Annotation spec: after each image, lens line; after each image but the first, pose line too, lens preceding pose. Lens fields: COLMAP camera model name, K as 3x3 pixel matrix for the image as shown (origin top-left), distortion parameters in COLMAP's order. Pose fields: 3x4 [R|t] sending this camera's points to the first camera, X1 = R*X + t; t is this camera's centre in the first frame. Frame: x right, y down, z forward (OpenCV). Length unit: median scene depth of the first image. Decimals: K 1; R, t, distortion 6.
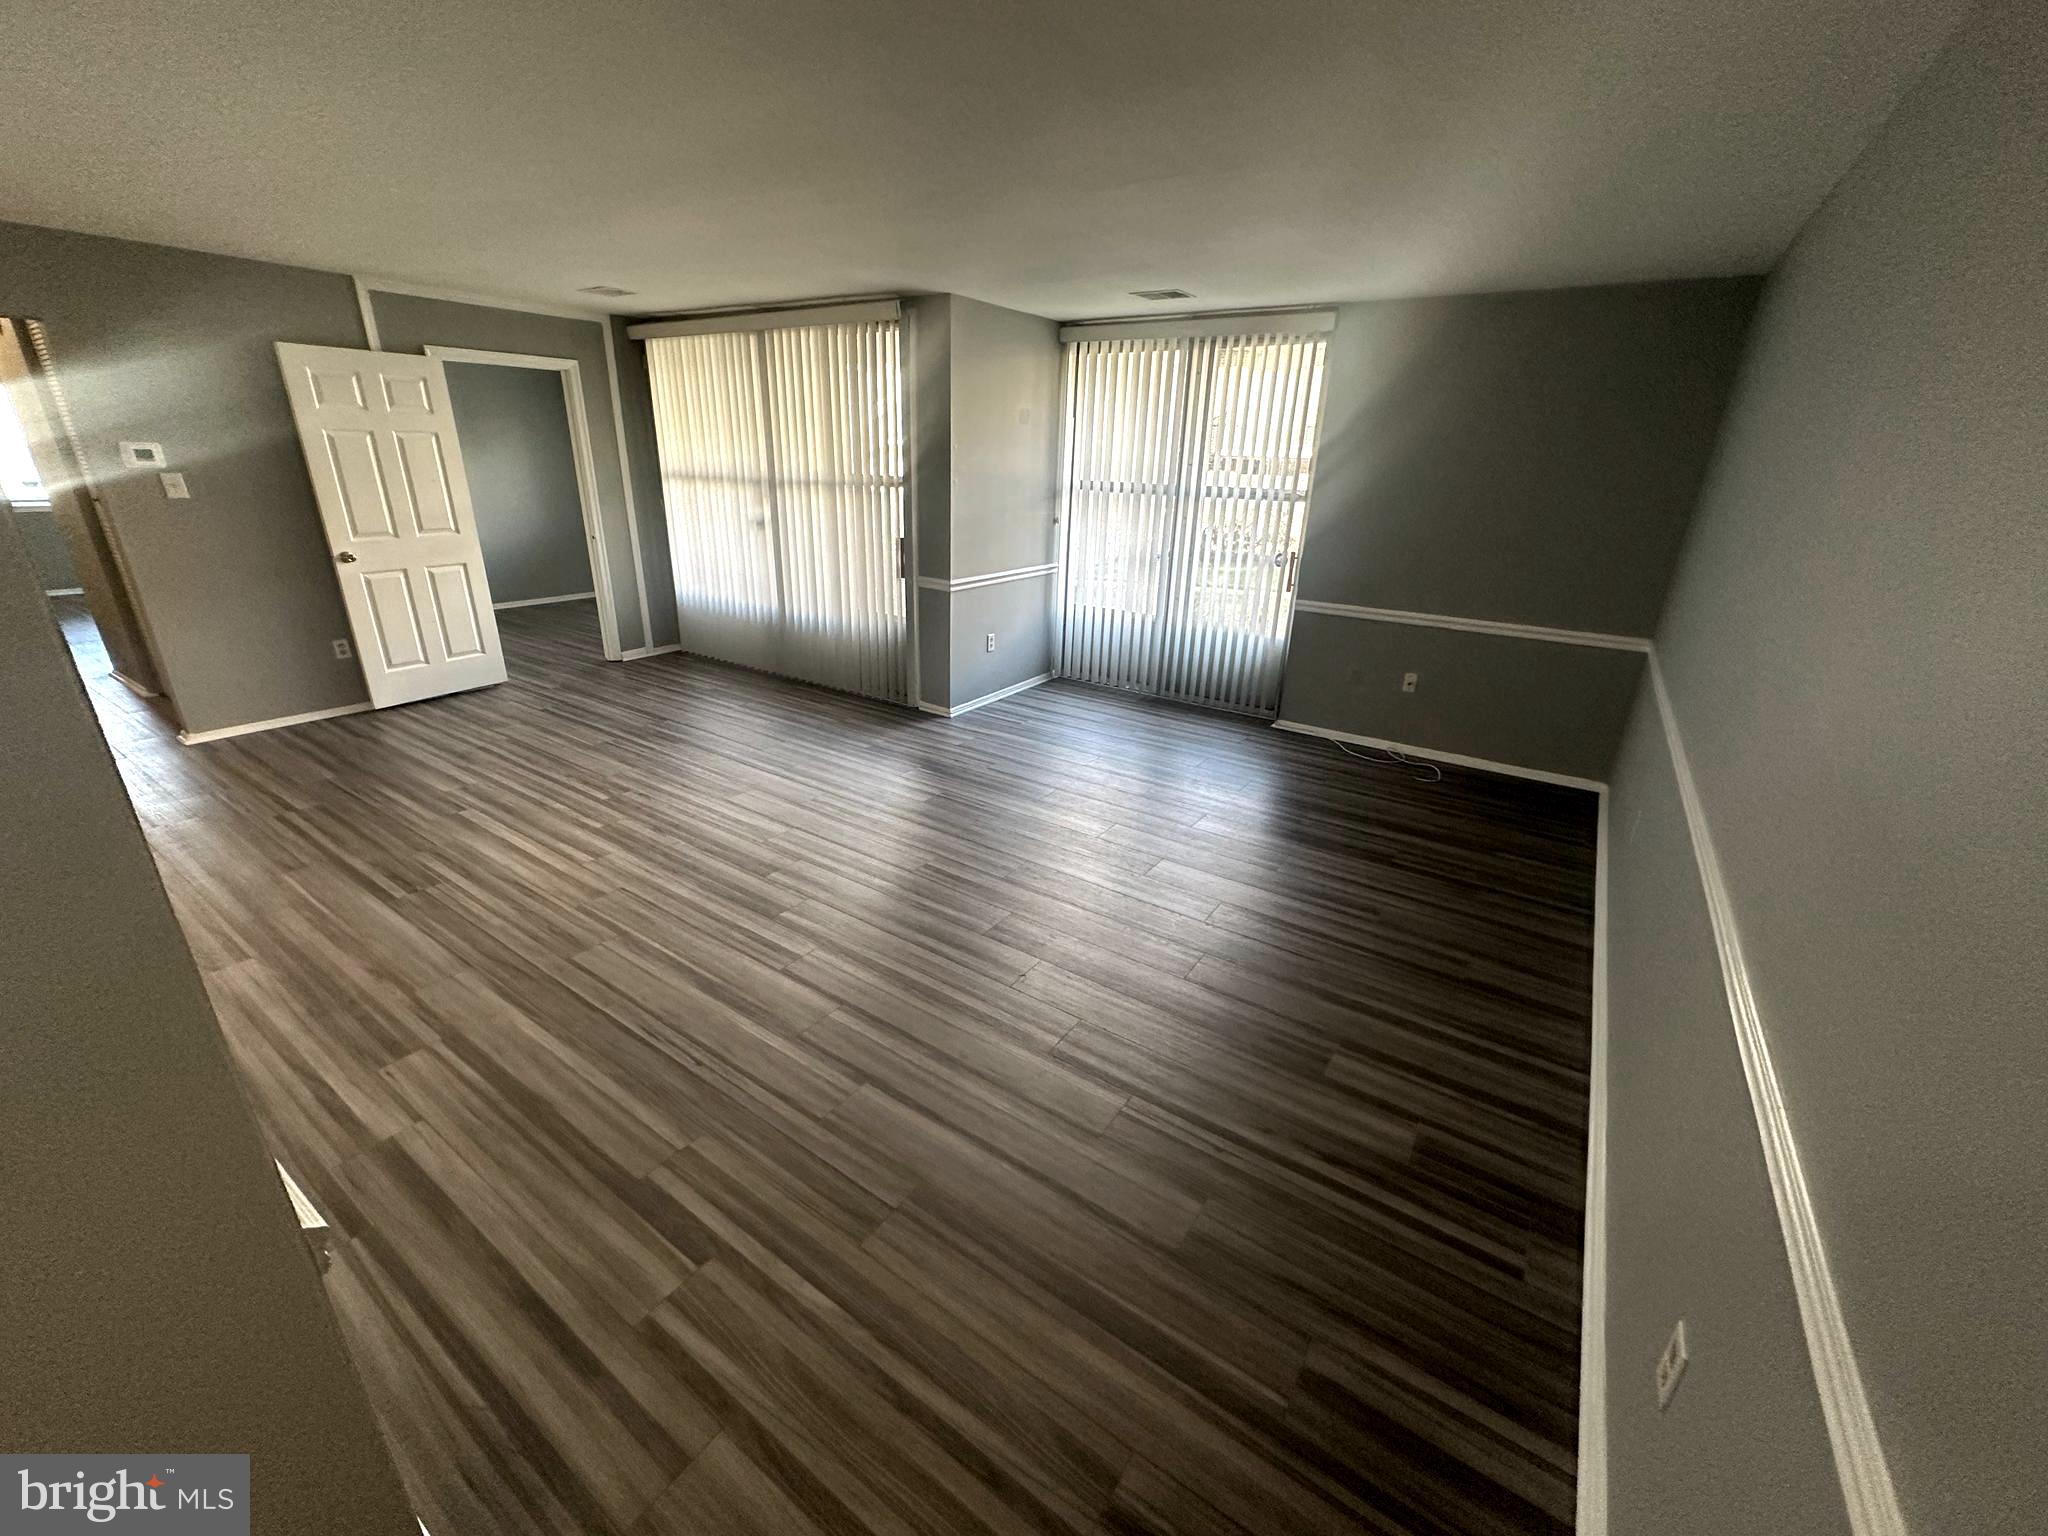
lens RADIAL K [[803.5, 0, 1024.0], [0, 803.5, 768.0], [0, 0, 1]] dist [0.000674, 0.000078]
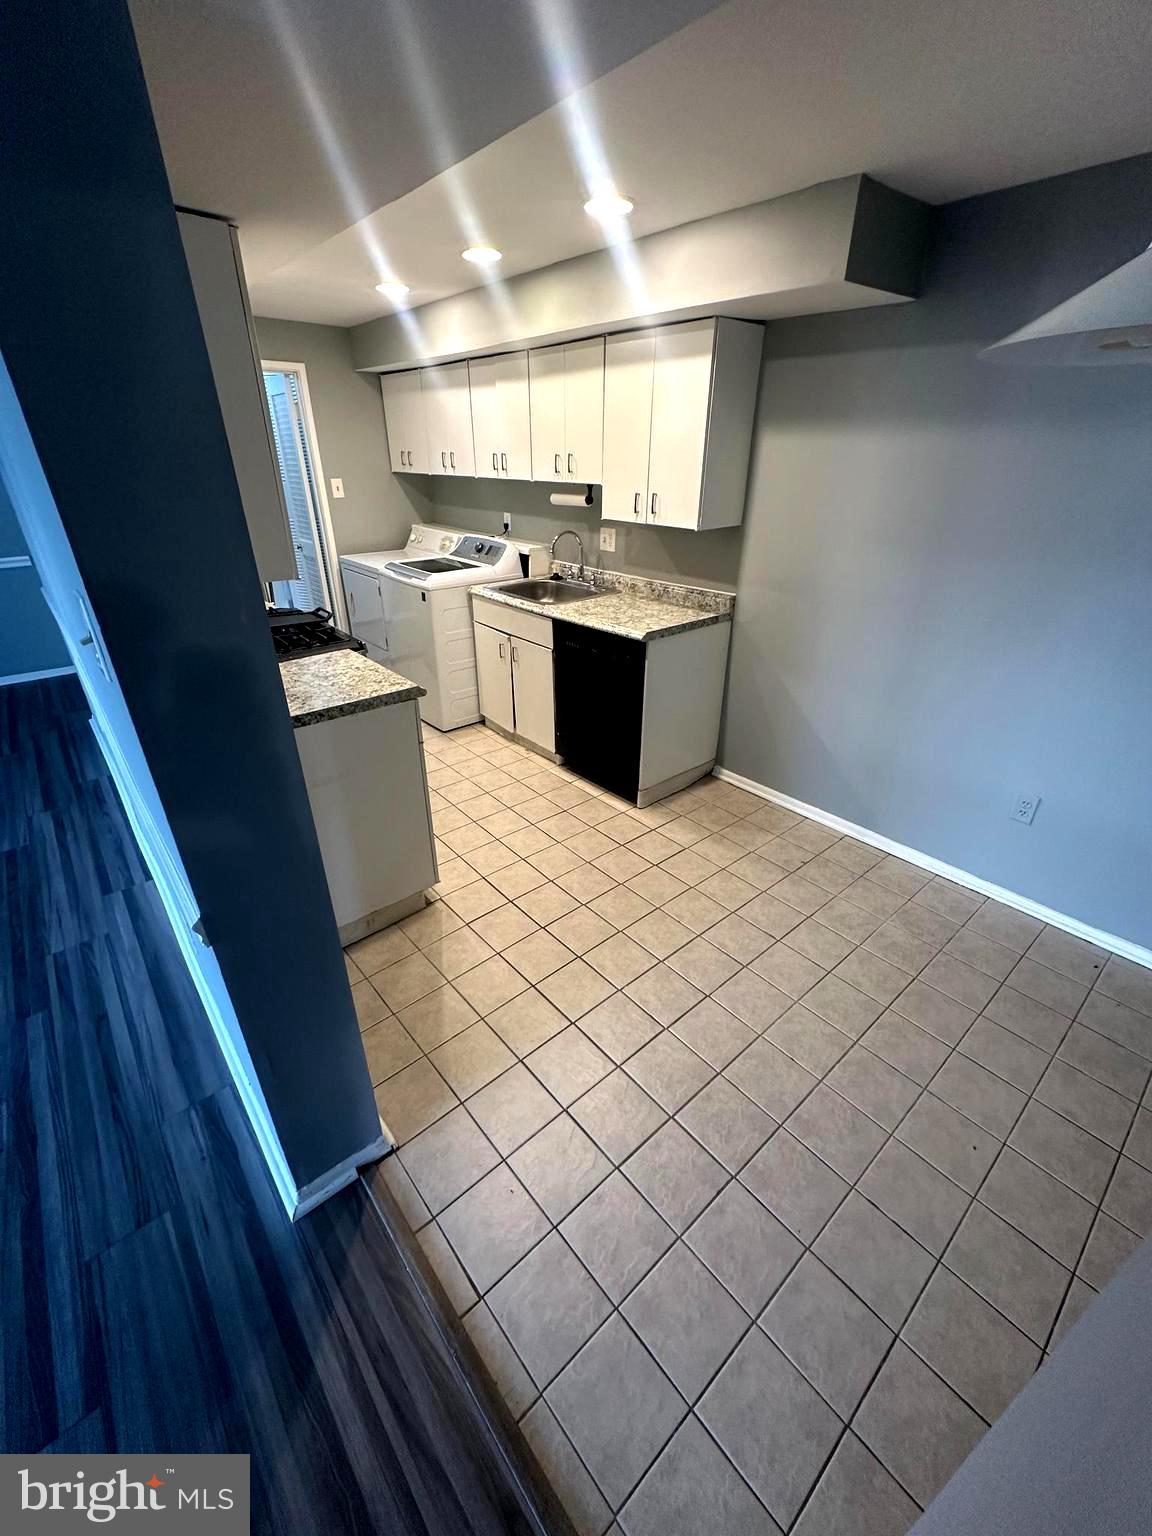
lens RADIAL K [[612.9, 0, 576.0], [0, 612.9, 768.0], [0, 0, 1]] dist [0.000895, 0.000127]
pose [[-0.964153, -0.148664, 0.219793, -1.291533], [0.069052, 0.659207, 0.748784, -0.356677], [-0.256206, 0.737120, -0.625310, 0.836120]]
